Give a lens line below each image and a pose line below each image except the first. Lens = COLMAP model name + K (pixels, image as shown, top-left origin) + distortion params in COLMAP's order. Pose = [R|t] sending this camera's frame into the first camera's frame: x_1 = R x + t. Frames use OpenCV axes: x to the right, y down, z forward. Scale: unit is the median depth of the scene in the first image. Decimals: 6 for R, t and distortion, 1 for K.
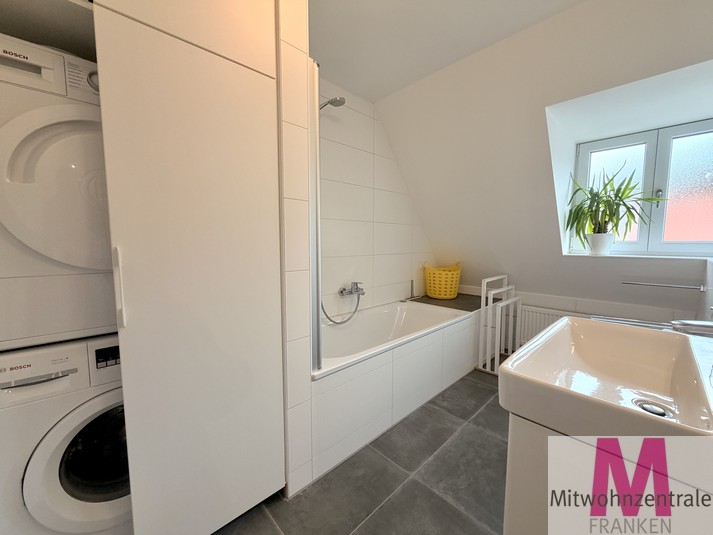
lens RADIAL K [[284.2, 0, 359.1], [0, 284.2, 266.4], [0, 0, 1]] dist [-0.000902, 0.000170]
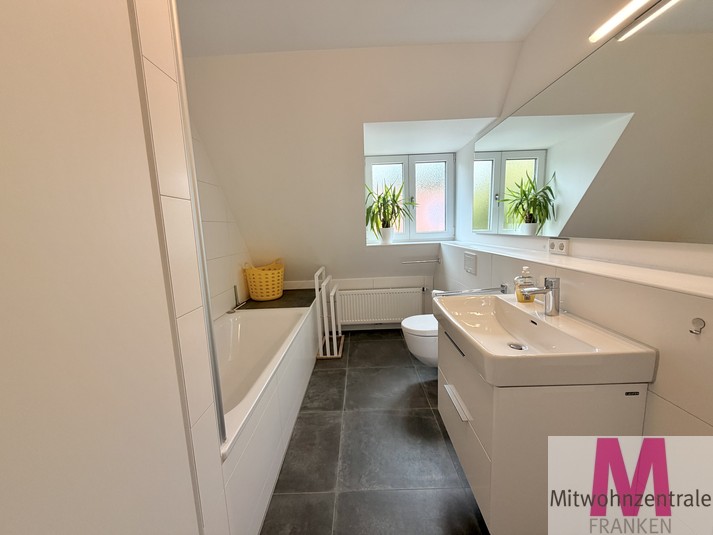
lens RADIAL K [[284.2, 0, 358.9], [0, 284.2, 266.4], [0, 0, 1]] dist [-0.000902, 0.000170]
pose [[0.696934, -0.126343, 0.705918, -0.242496], [0.102410, 0.991804, 0.076403, -0.059539], [-0.709785, 0.019045, 0.704161, 0.180896]]
